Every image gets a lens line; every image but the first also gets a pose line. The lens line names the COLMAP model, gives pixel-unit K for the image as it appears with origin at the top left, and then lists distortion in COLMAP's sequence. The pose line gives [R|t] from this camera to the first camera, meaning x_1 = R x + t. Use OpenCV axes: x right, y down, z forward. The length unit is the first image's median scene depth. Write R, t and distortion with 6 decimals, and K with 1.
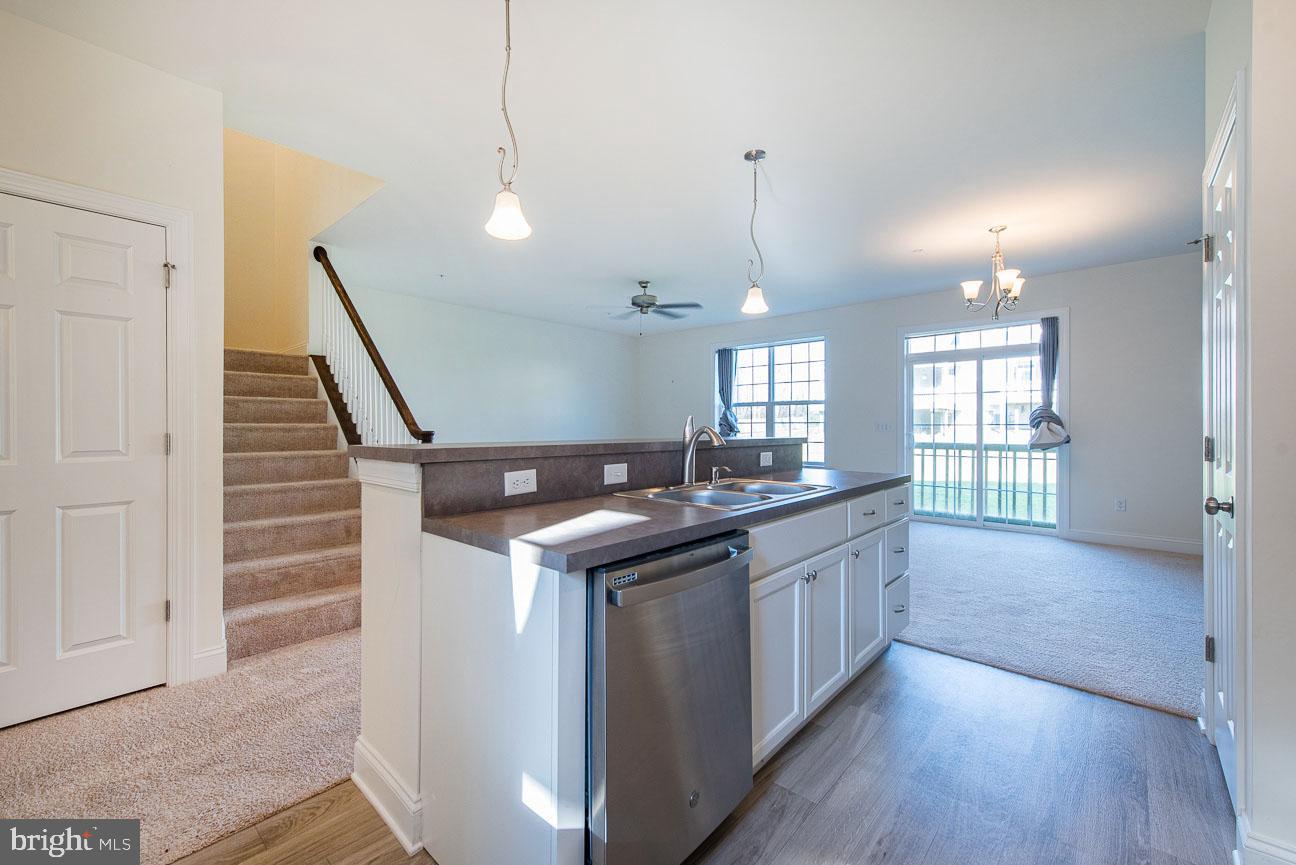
lens RADIAL K [[531.9, 0, 652.2], [0, 531.9, 424.7], [0, 0, 1]] dist [0.015793, -0.000953]
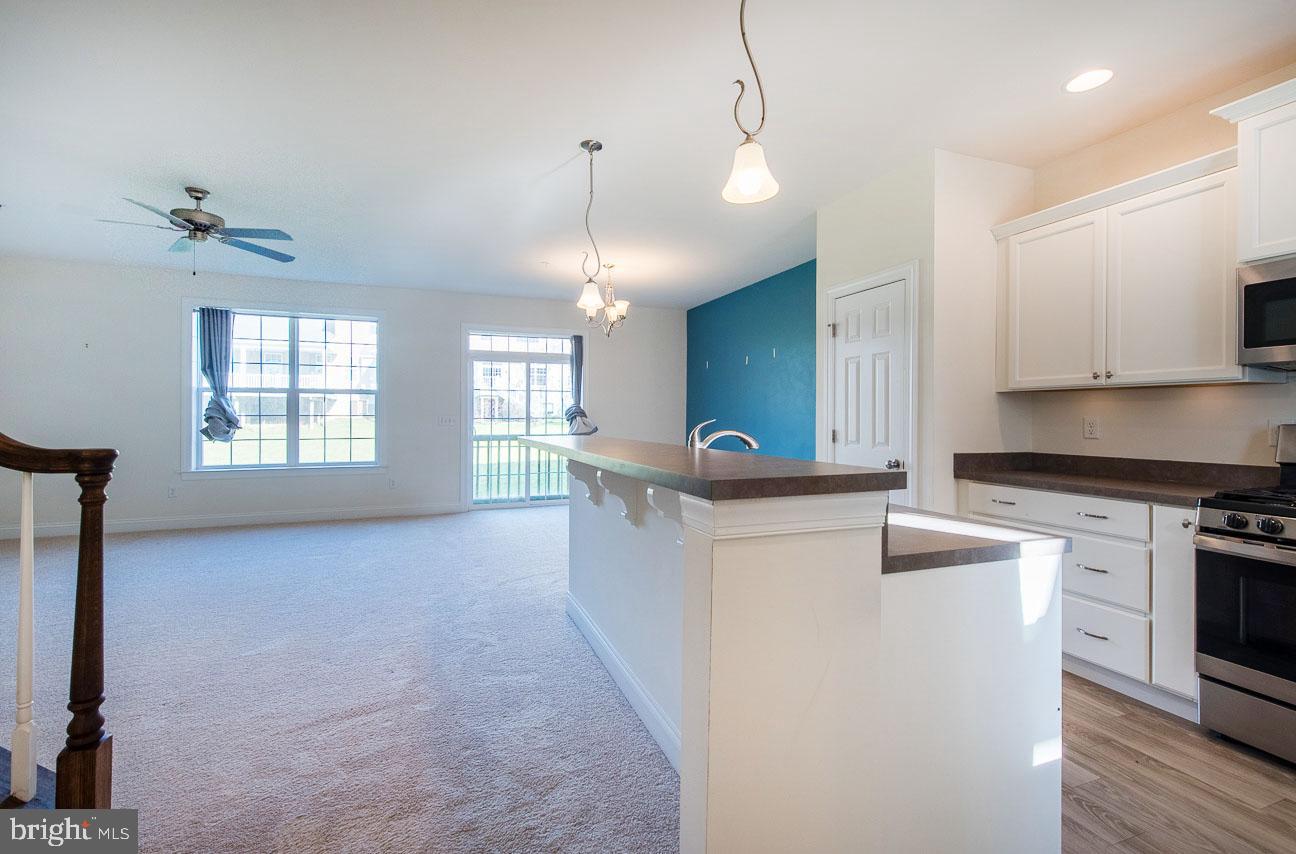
lens RADIAL K [[540.1, 0, 650.0], [0, 540.1, 415.1], [0, 0, 1]] dist [0.008258, 0.000763]
pose [[0.457520, 0.002822, 0.889195, -0.304630], [-0.005451, 0.999985, -0.000369, -0.007915], [-0.889183, -0.004678, 0.457528, 0.219373]]
